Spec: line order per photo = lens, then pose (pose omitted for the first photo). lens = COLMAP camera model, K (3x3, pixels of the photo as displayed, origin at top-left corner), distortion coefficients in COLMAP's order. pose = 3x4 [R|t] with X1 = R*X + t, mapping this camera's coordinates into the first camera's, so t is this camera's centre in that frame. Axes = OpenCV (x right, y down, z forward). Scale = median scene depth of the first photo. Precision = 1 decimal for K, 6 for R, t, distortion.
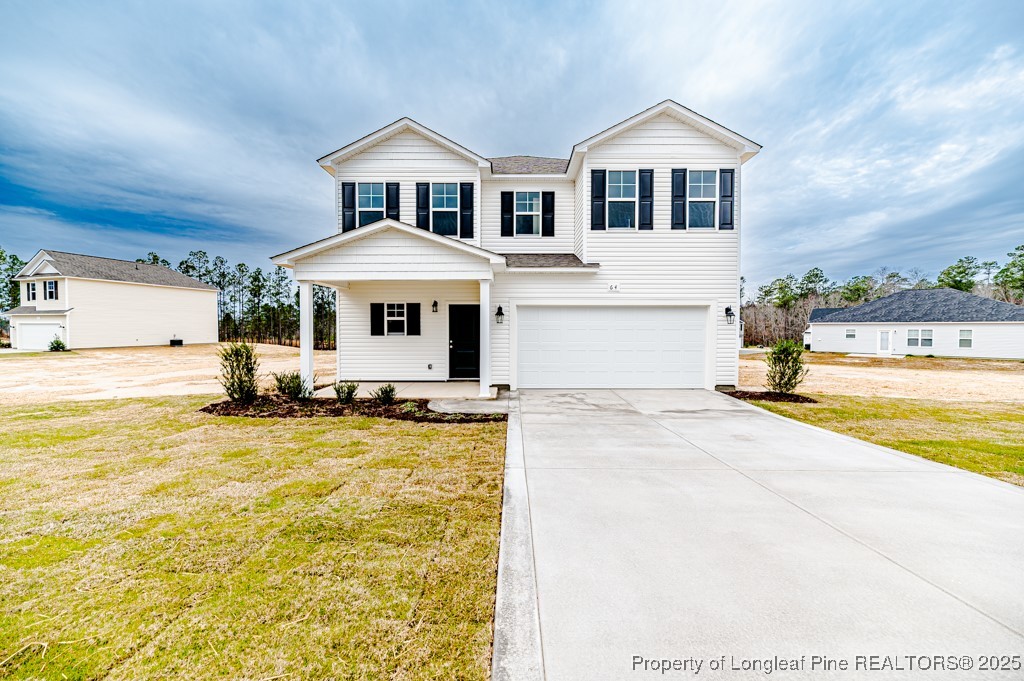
lens RADIAL K [[411.9, 0, 513.5], [0, 411.9, 339.6], [0, 0, 1]] dist [0.002682, 0.000209]
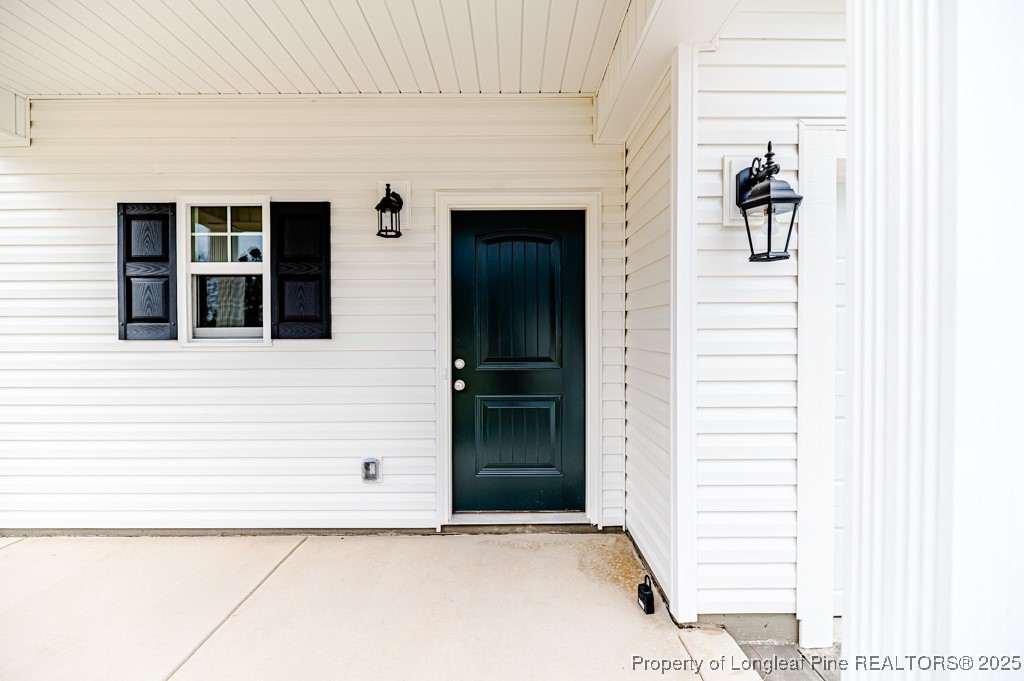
lens RADIAL K [[411.9, 0, 512.8], [0, 411.9, 340.8], [0, 0, 1]] dist [0.002682, 0.000209]
pose [[0.999875, 0.003533, -0.015381, -0.117384], [-0.003715, 0.999923, -0.011821, -0.006645], [0.015338, 0.011876, 0.999812, 0.764789]]
